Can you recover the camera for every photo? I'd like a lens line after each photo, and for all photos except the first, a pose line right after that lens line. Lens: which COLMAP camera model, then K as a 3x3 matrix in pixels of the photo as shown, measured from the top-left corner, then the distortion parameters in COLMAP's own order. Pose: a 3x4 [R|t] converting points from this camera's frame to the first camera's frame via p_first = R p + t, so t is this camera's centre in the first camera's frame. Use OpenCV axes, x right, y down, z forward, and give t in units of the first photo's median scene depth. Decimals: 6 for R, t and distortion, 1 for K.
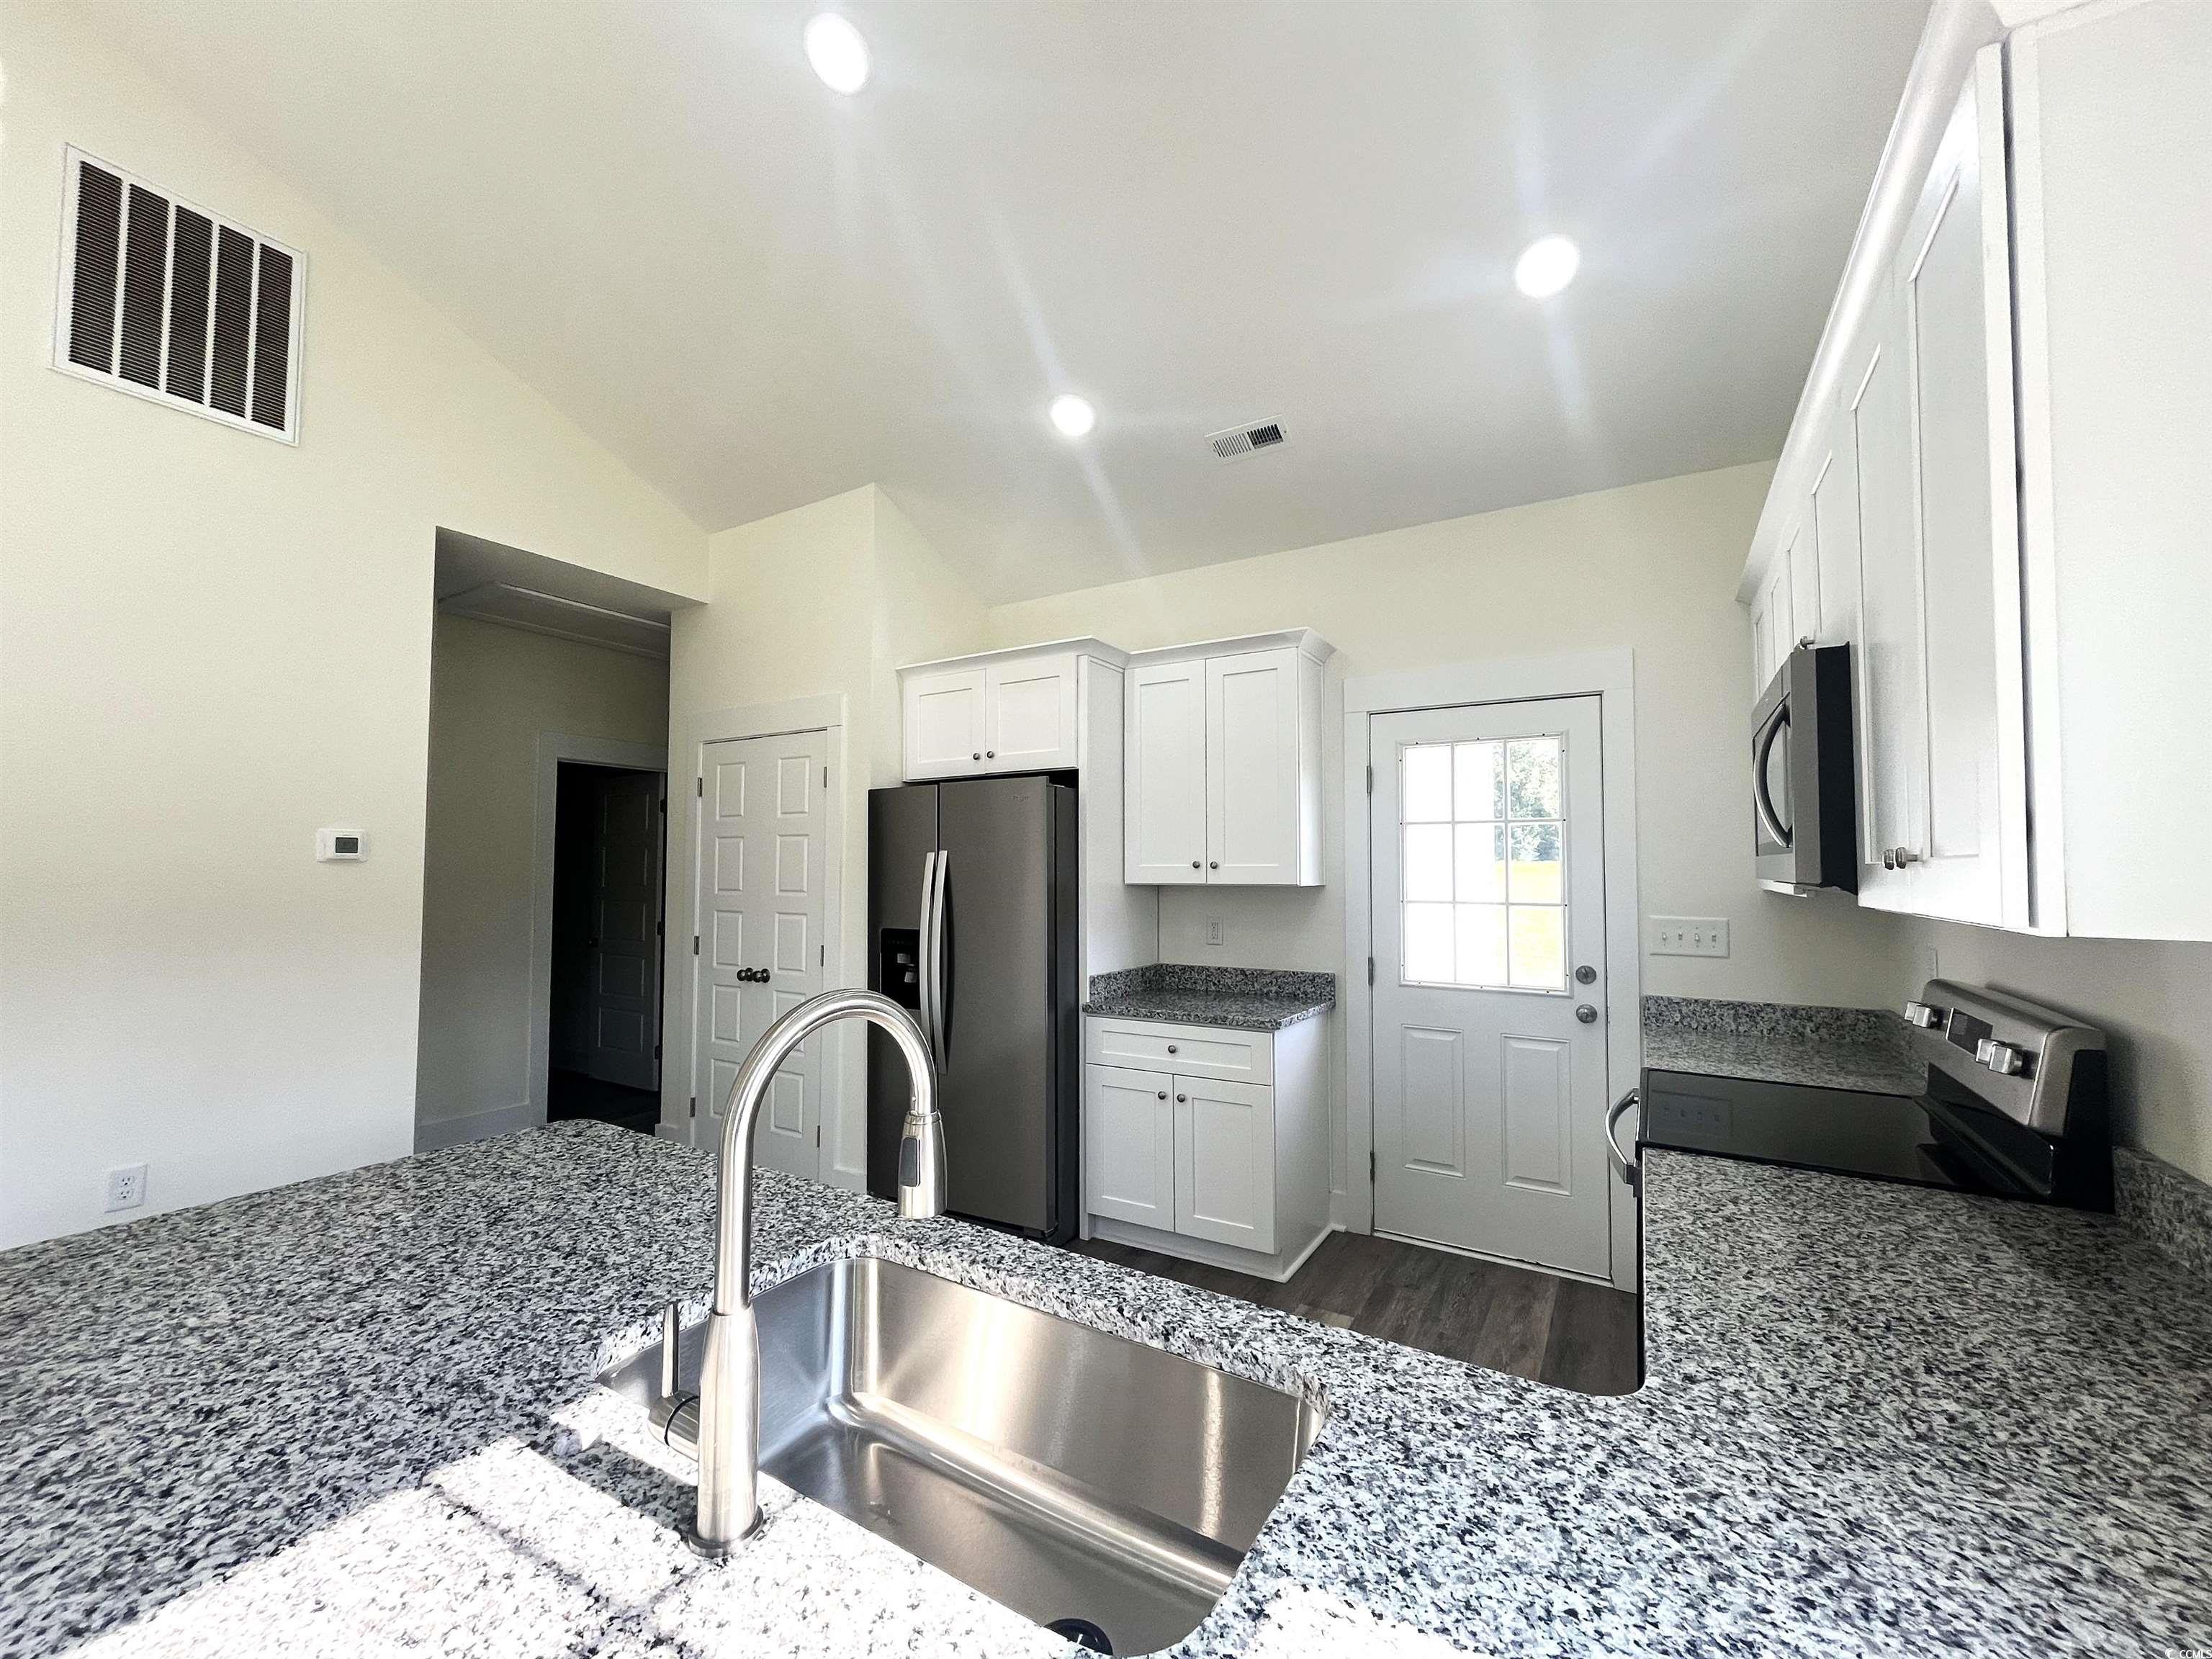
lens RADIAL K [[892.6, 0, 1111.4], [0, 892.6, 828.4], [0, 0, 1]] dist [-0.001132, -0.001232]
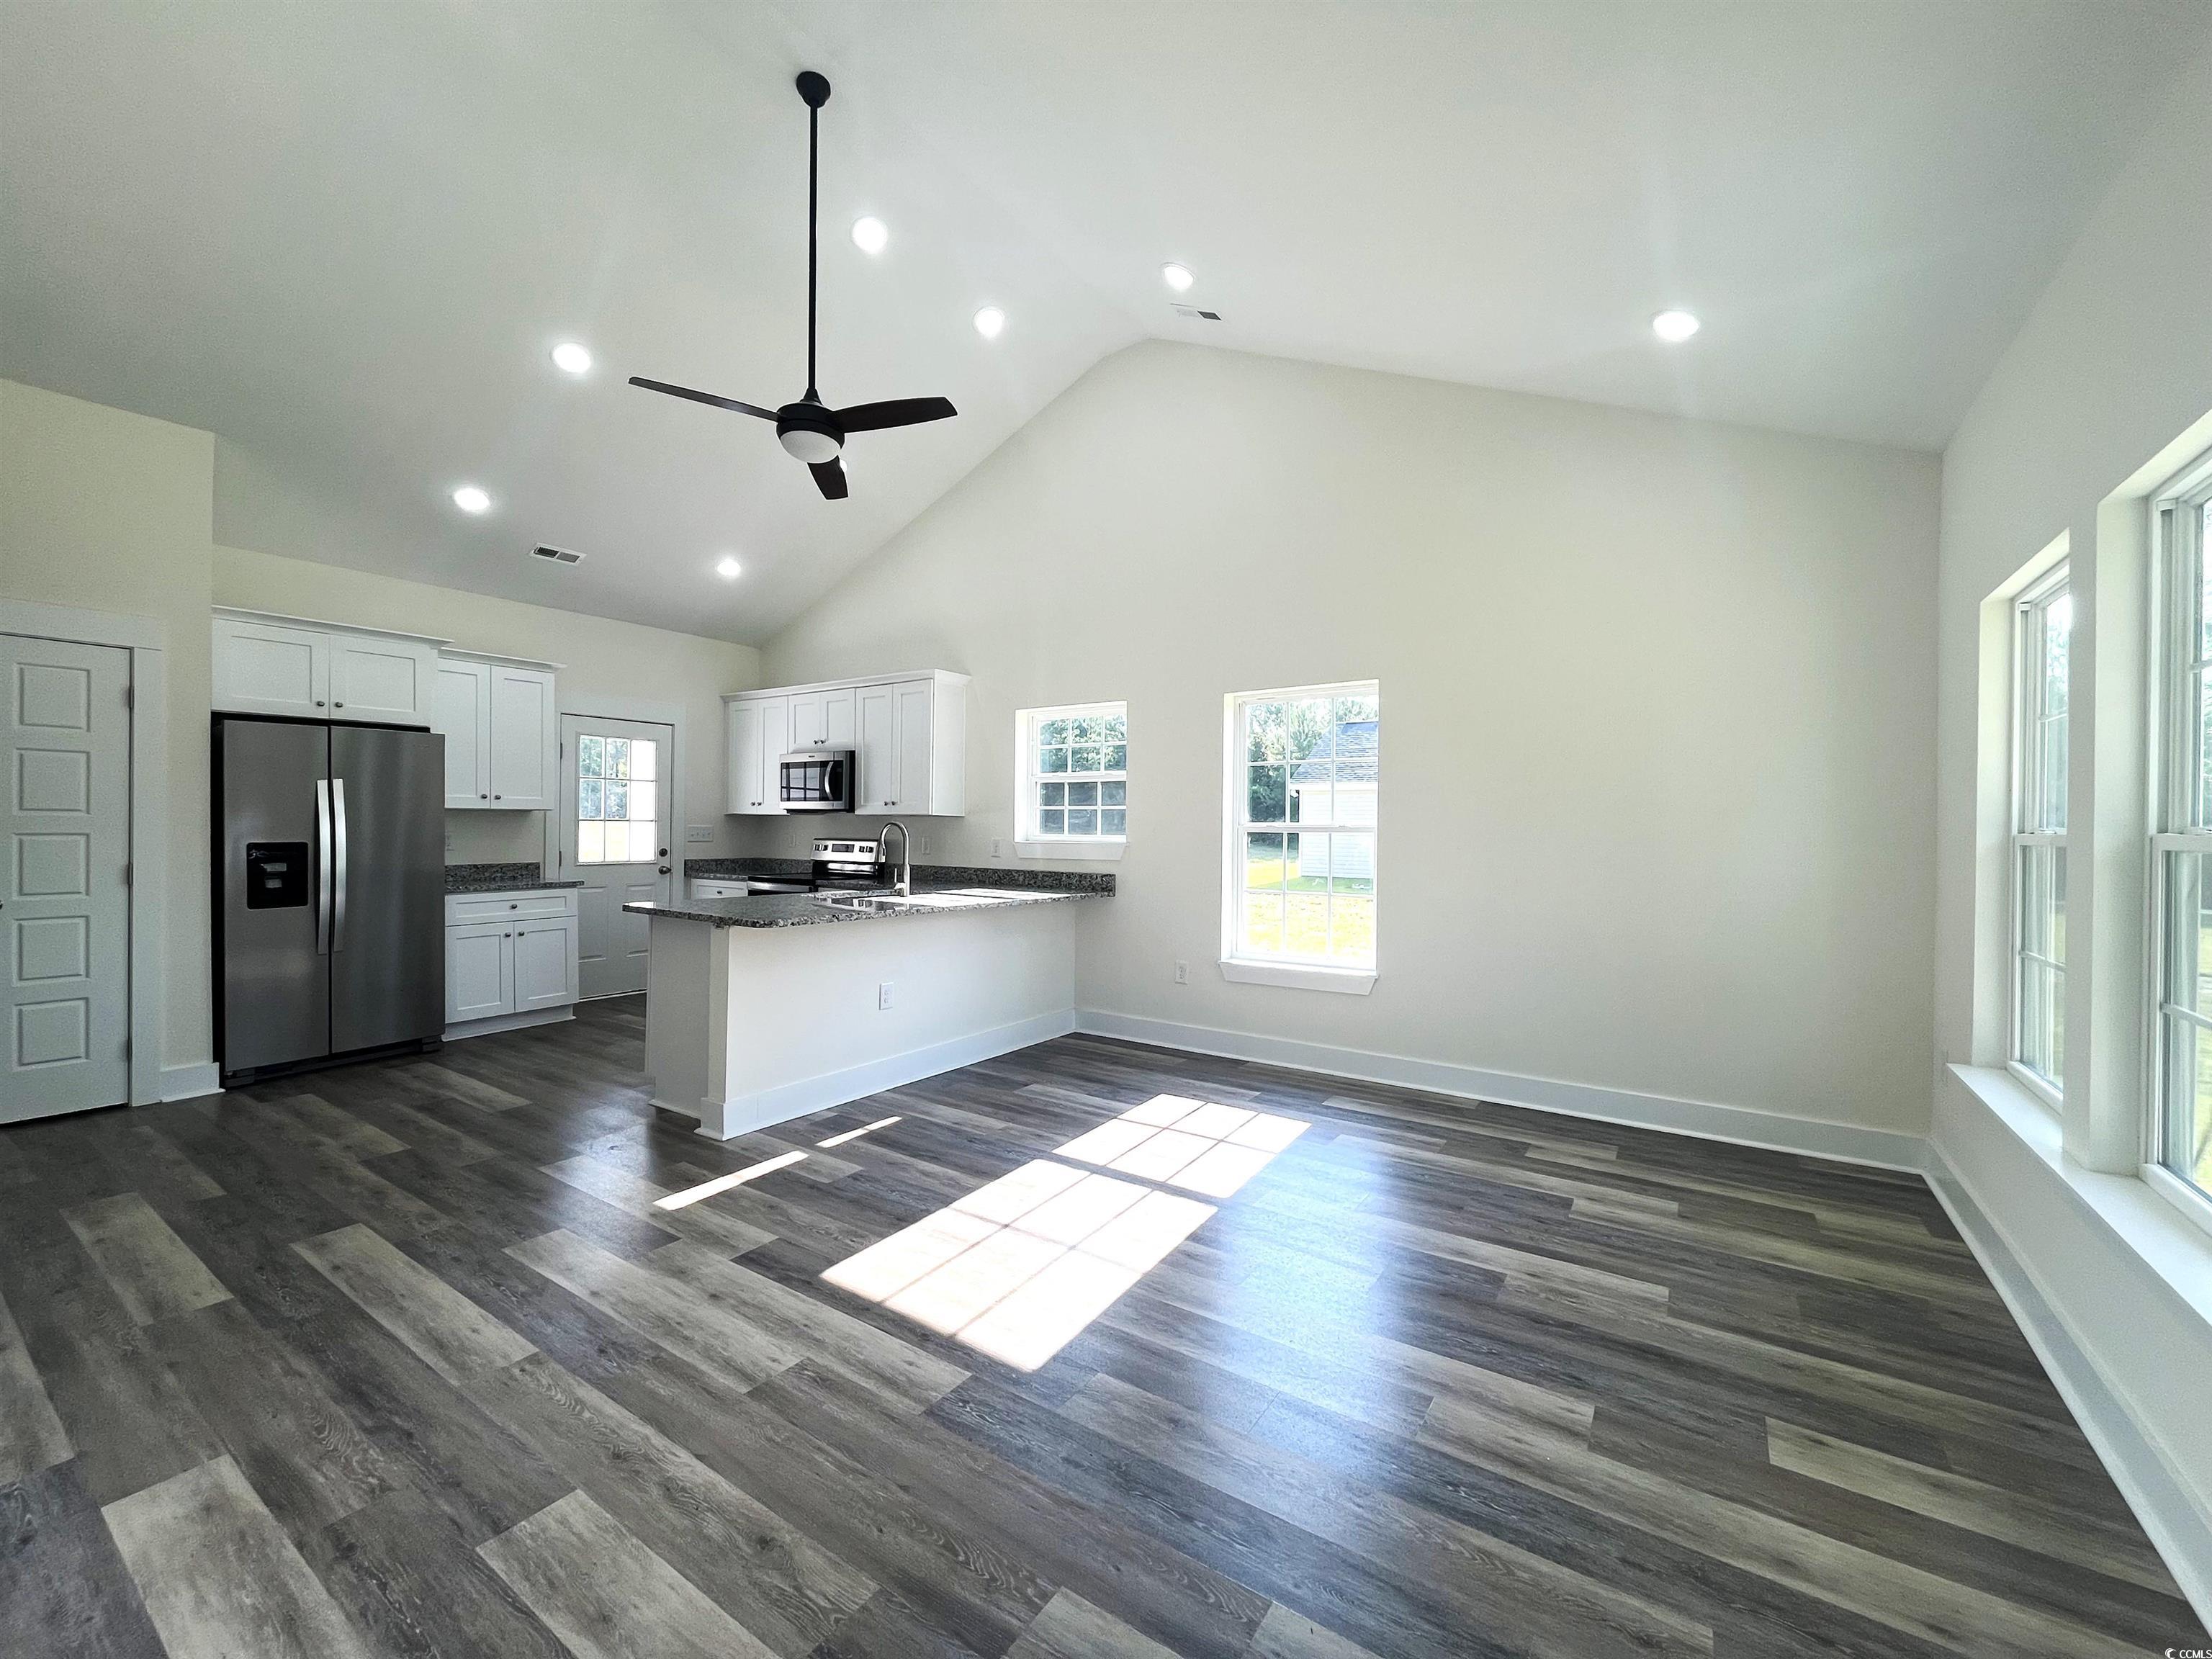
lens RADIAL K [[892.6, 0, 1104.6], [0, 892.6, 830.1], [0, 0, 1]] dist [-0.001132, -0.001232]
pose [[0.055676, -0.008247, 0.998415, -1.601034], [-0.055557, 0.998391, 0.011344, 0.024132], [-0.996902, -0.056100, 0.055128, -0.199321]]
